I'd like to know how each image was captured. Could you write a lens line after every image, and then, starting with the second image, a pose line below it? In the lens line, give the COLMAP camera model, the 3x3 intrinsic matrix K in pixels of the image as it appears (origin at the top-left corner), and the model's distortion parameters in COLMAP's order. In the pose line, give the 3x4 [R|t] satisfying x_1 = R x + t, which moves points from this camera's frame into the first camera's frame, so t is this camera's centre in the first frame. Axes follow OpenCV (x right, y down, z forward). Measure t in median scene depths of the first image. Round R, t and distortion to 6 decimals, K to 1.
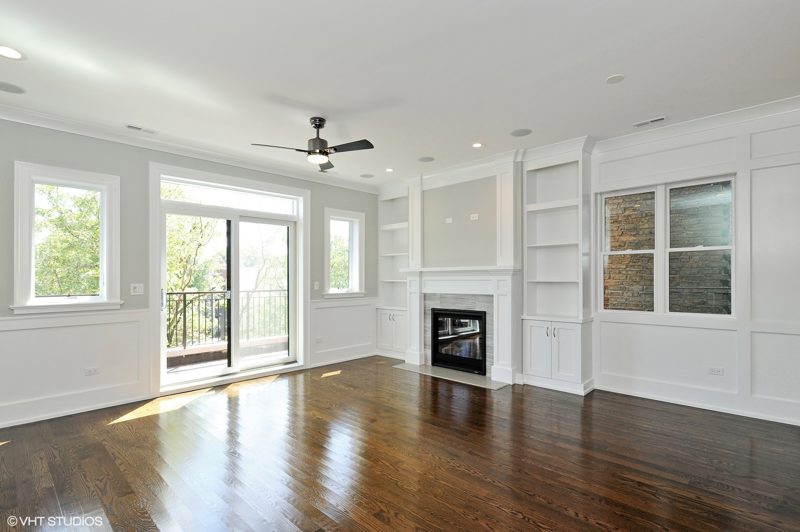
lens RADIAL K [[389.2, 0, 393.8], [0, 389.2, 273.0], [0, 0, 1]] dist [-0.000645, 0.000677]
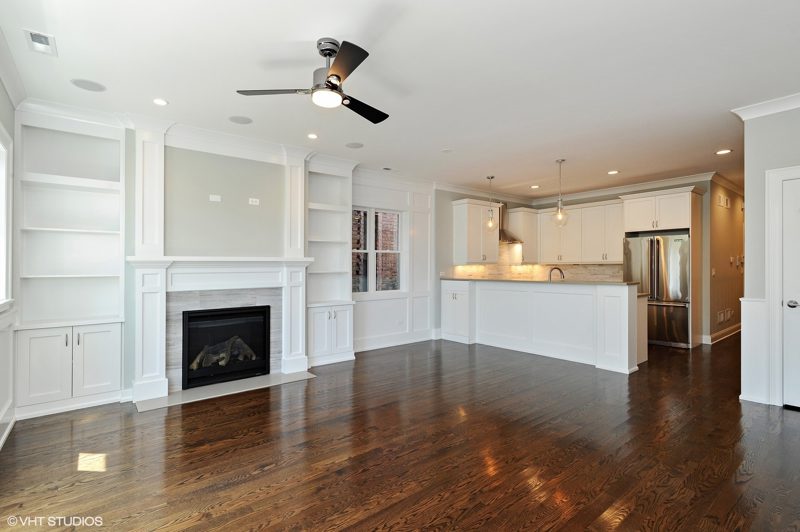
lens RADIAL K [[389.2, 0, 395.7], [0, 389.2, 265.7], [0, 0, 1]] dist [-0.000645, 0.000677]
pose [[0.134245, 0.008204, 0.990914, -0.652289], [-0.004304, 0.999961, -0.007696, 0.008881], [-0.990939, -0.003231, 0.134275, 0.570720]]
